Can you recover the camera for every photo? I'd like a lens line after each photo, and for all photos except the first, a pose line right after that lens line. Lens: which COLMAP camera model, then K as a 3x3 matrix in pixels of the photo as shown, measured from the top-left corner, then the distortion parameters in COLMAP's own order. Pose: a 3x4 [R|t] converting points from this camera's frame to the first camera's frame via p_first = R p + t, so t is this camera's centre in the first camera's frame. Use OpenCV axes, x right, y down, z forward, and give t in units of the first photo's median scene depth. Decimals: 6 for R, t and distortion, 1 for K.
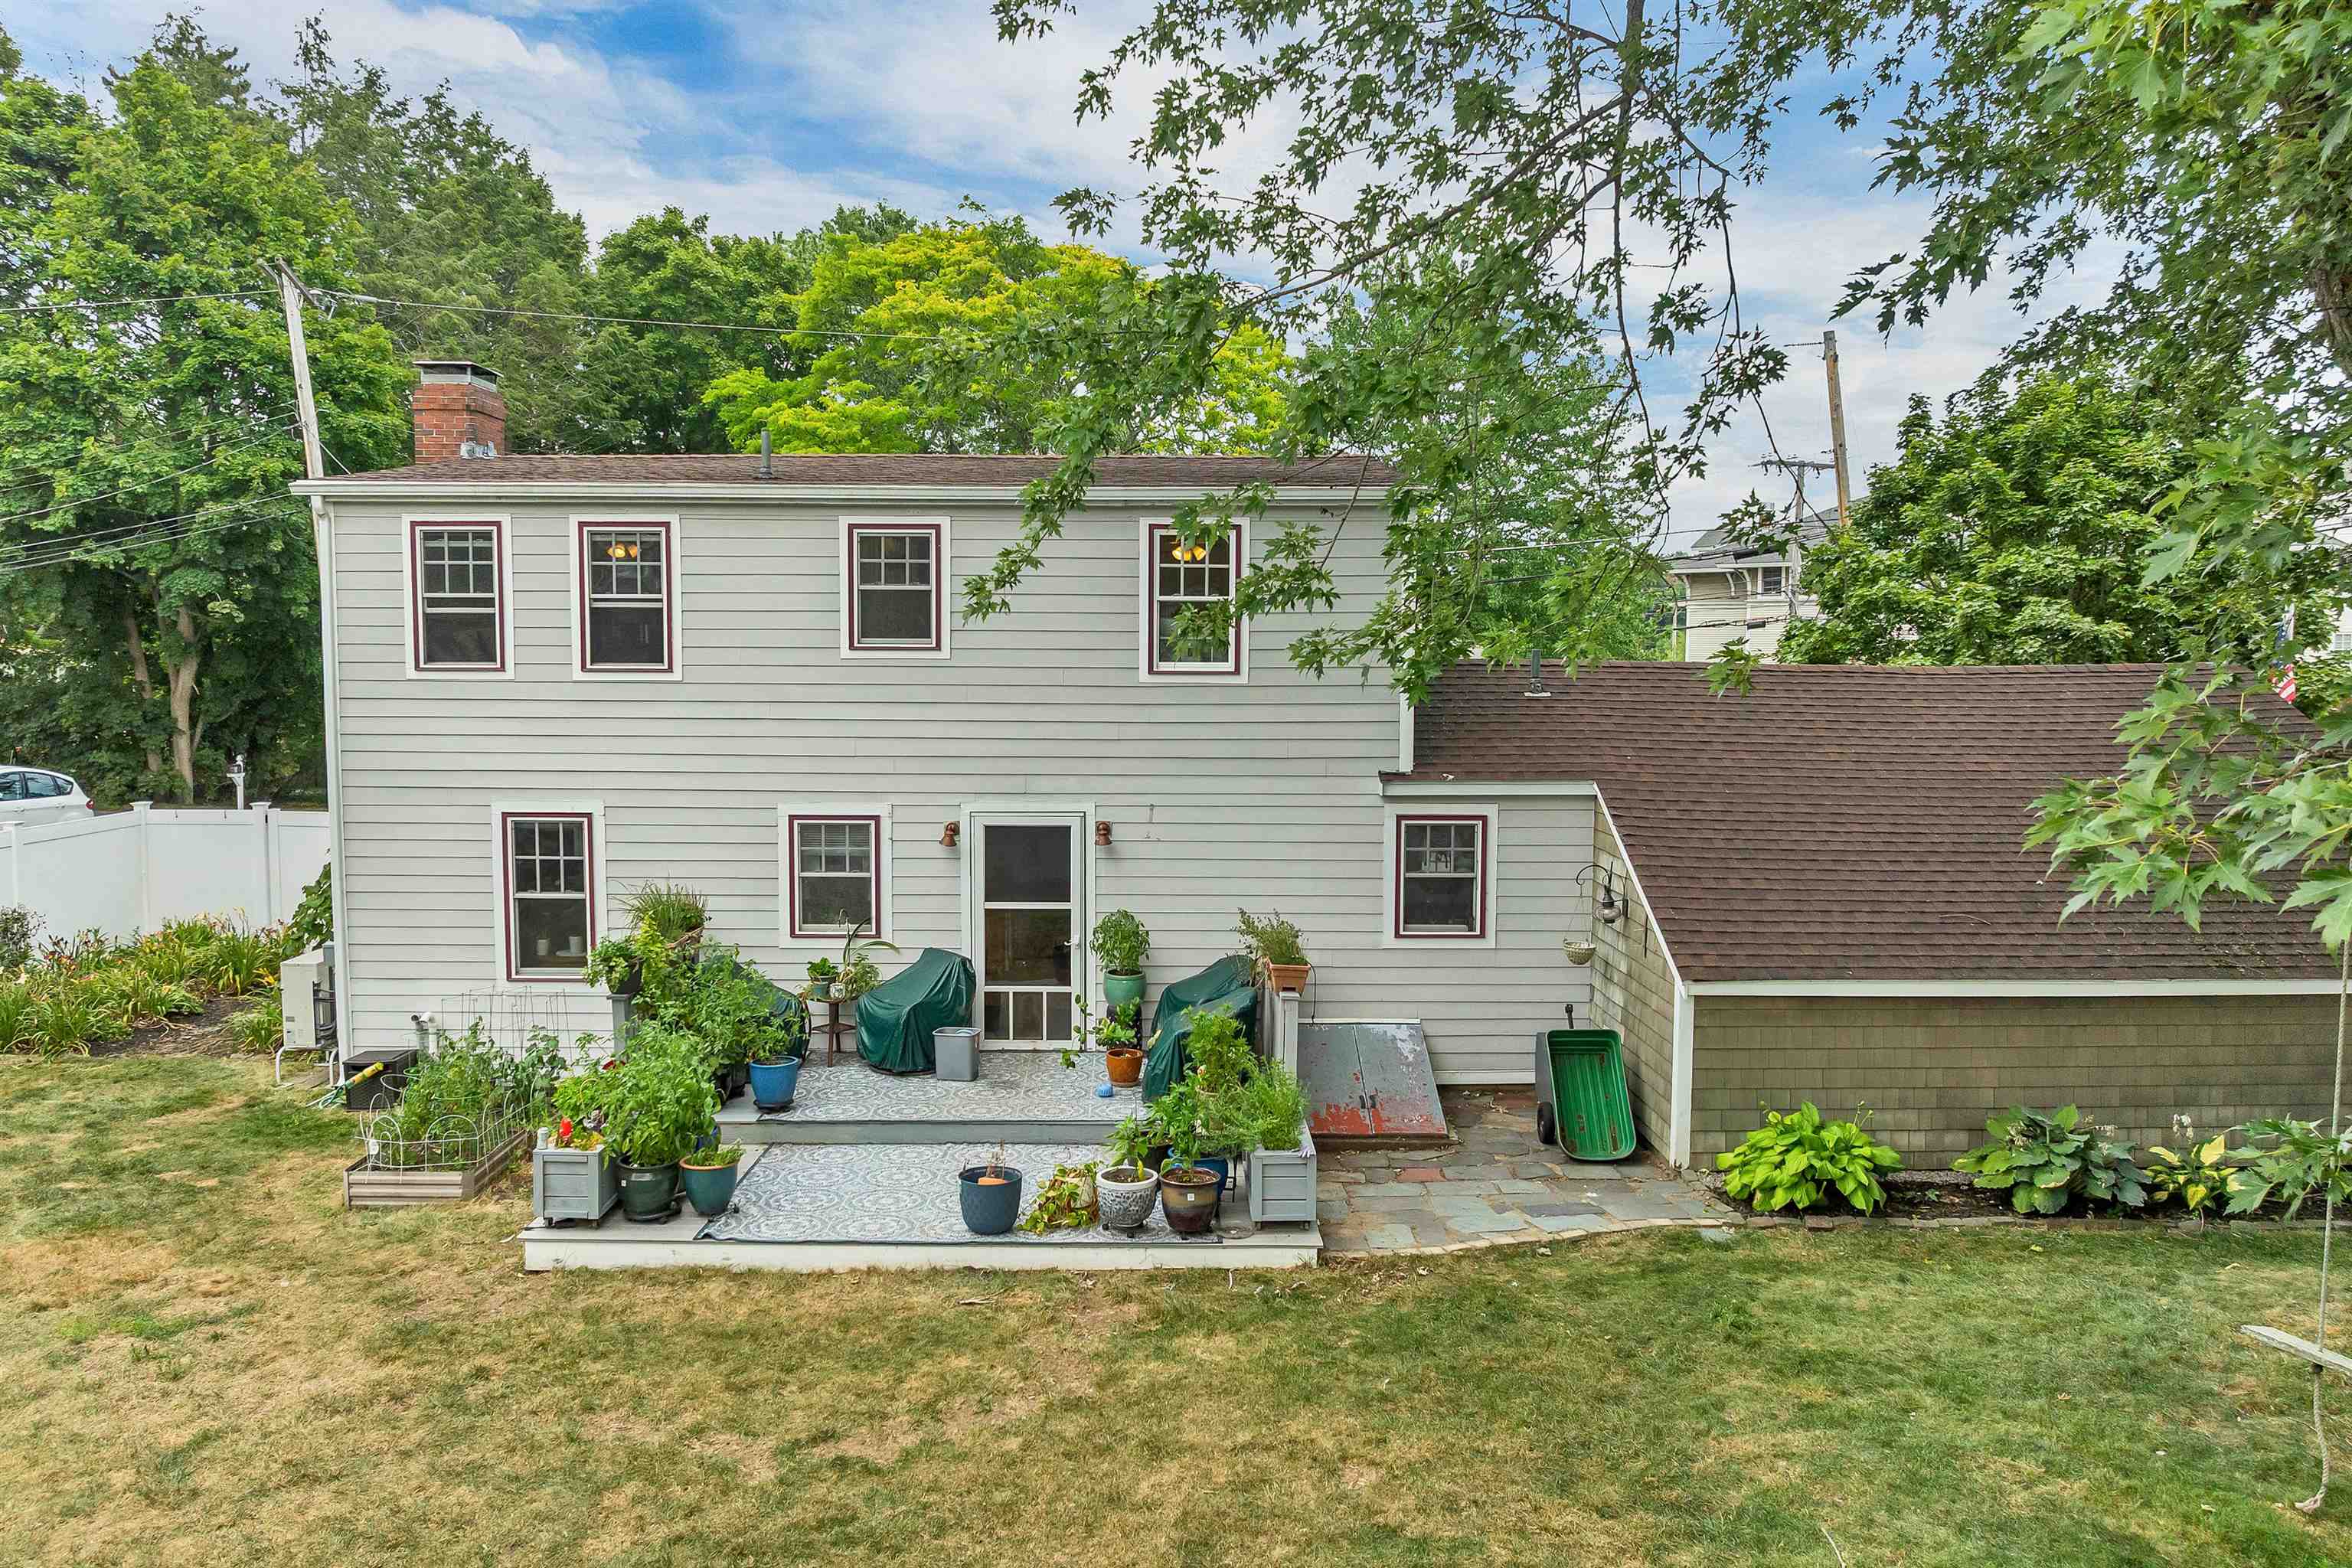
lens RADIAL K [[1696.0, 0, 1180.5], [0, 1696.0, 788.0], [0, 0, 1]] dist [-0.033713, -0.001861]
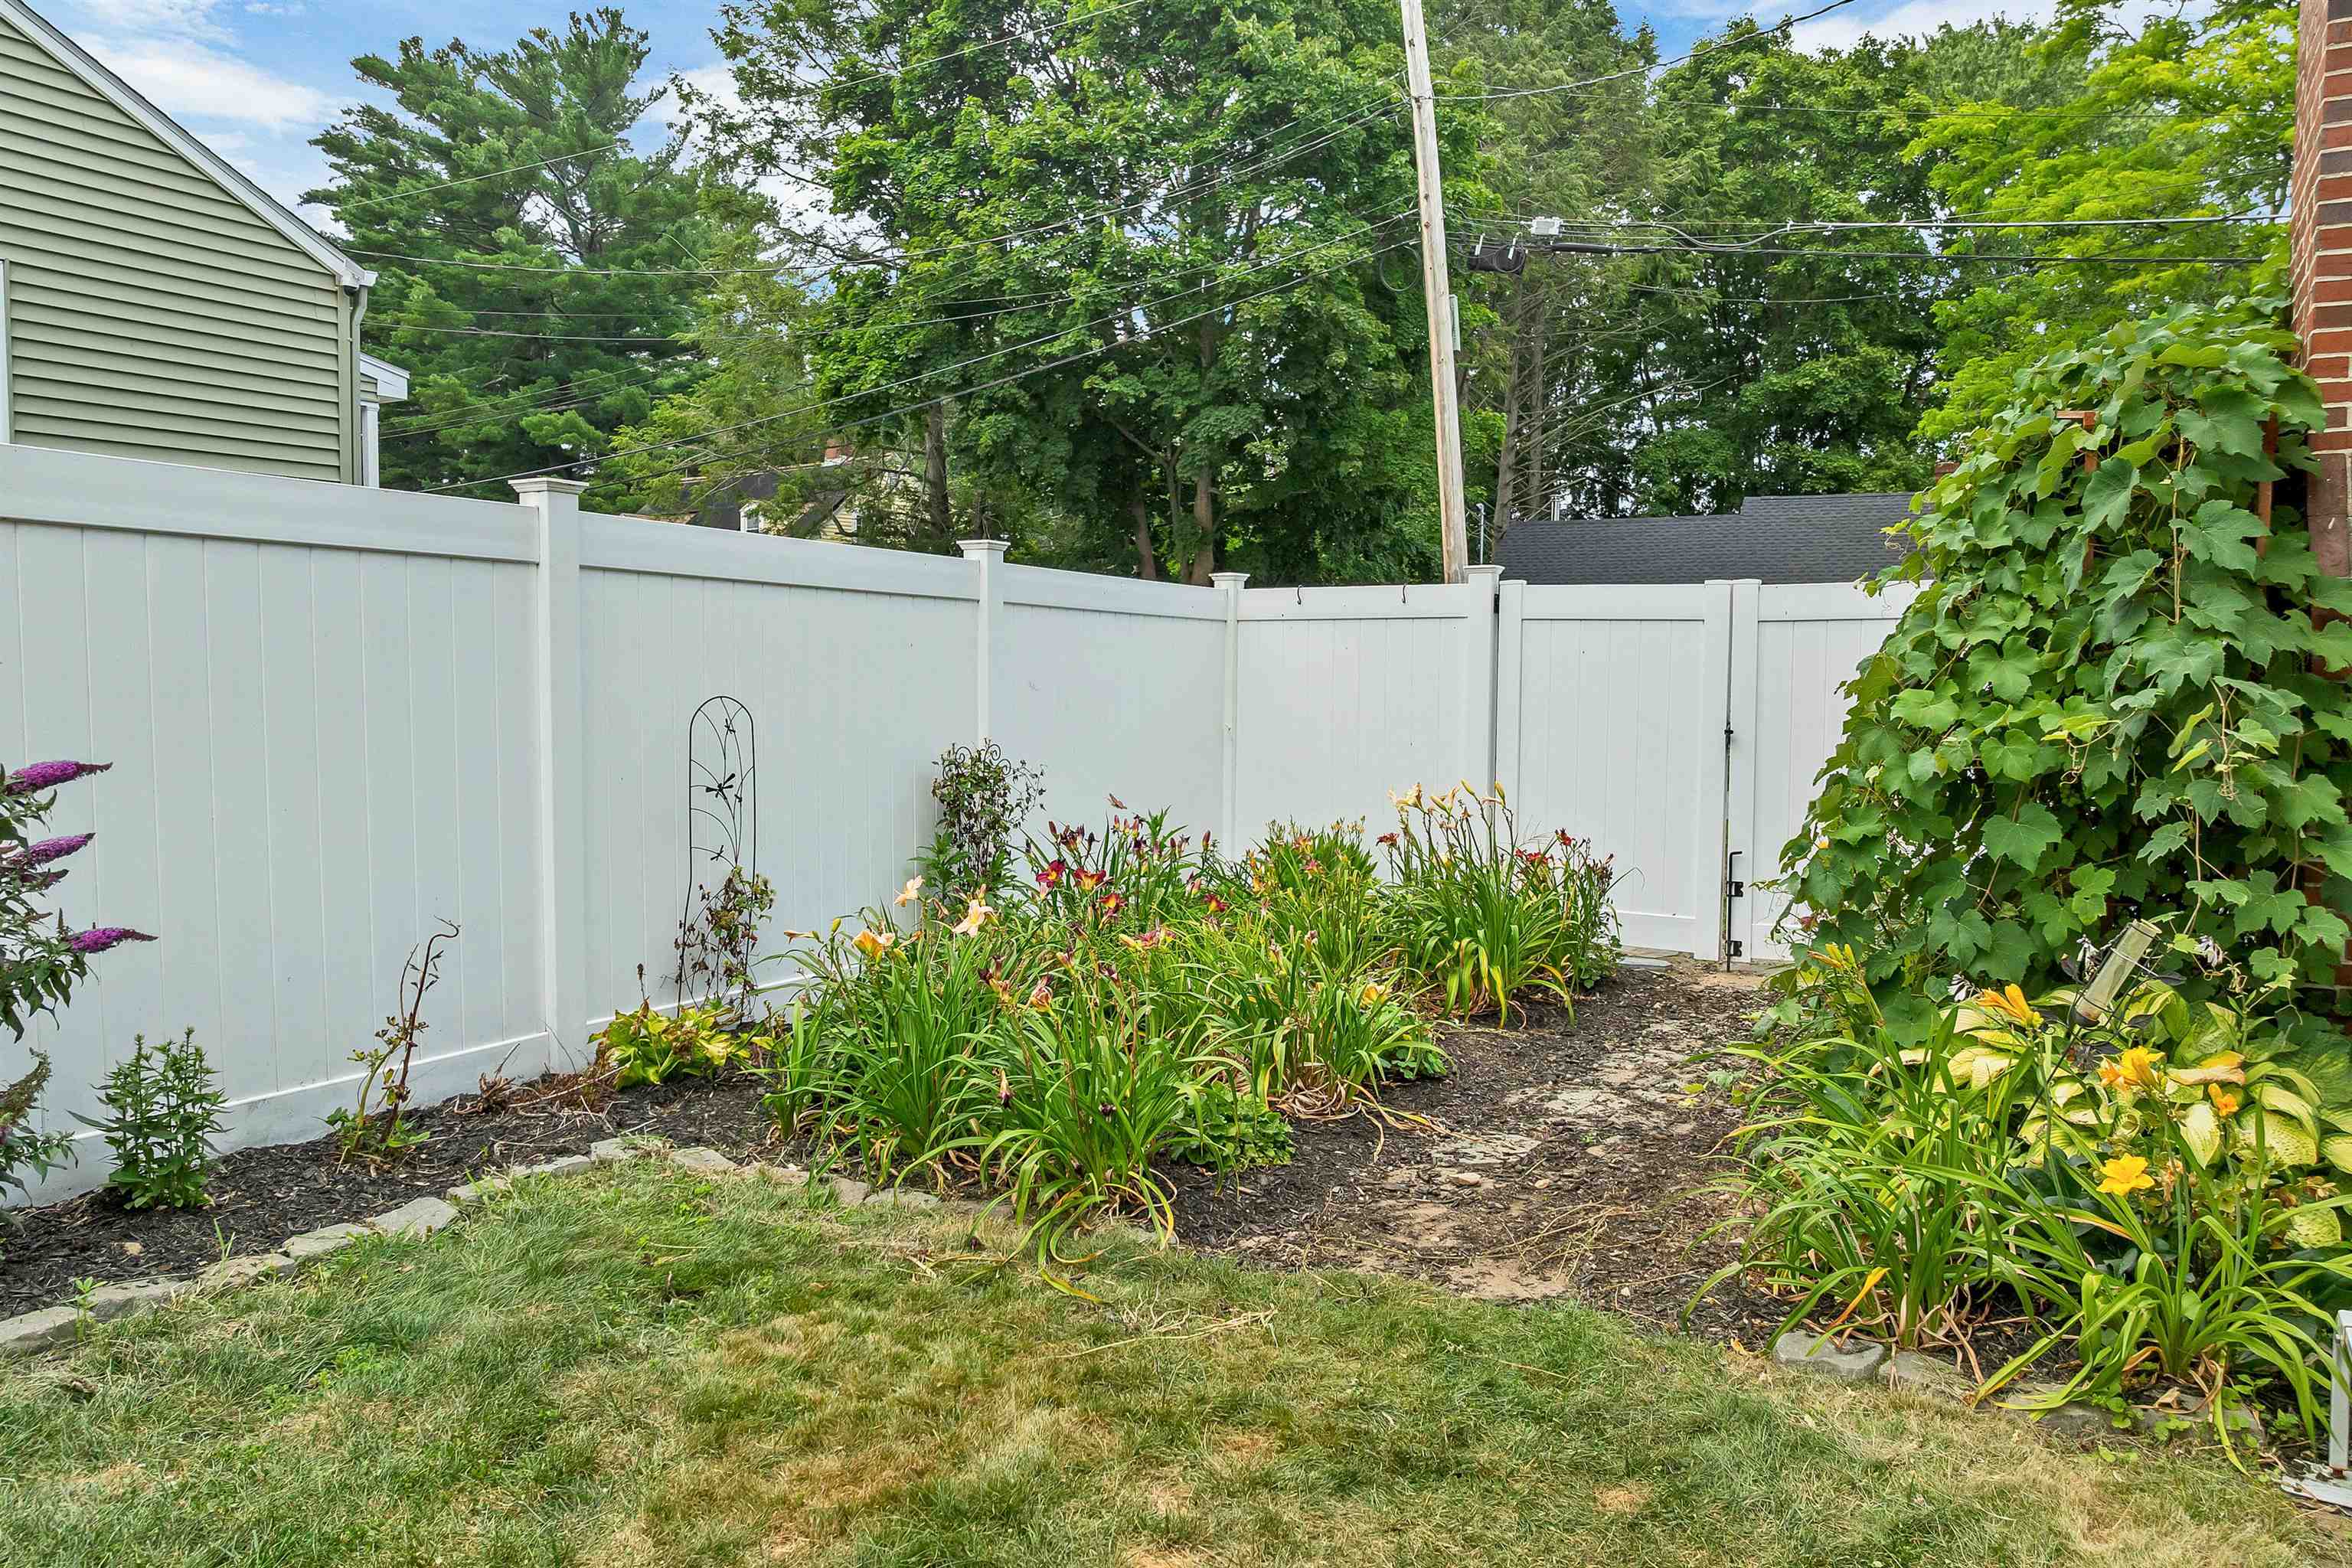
lens RADIAL K [[1706.8, 0, 1169.7], [0, 1706.8, 772.4], [0, 0, 1]] dist [-0.043088, -0.001220]
pose [[0.867462, 0.027804, -0.496726, -0.580519], [-0.040241, 0.999087, -0.014352, 0.102416], [0.495873, 0.032439, 0.867789, 0.849459]]
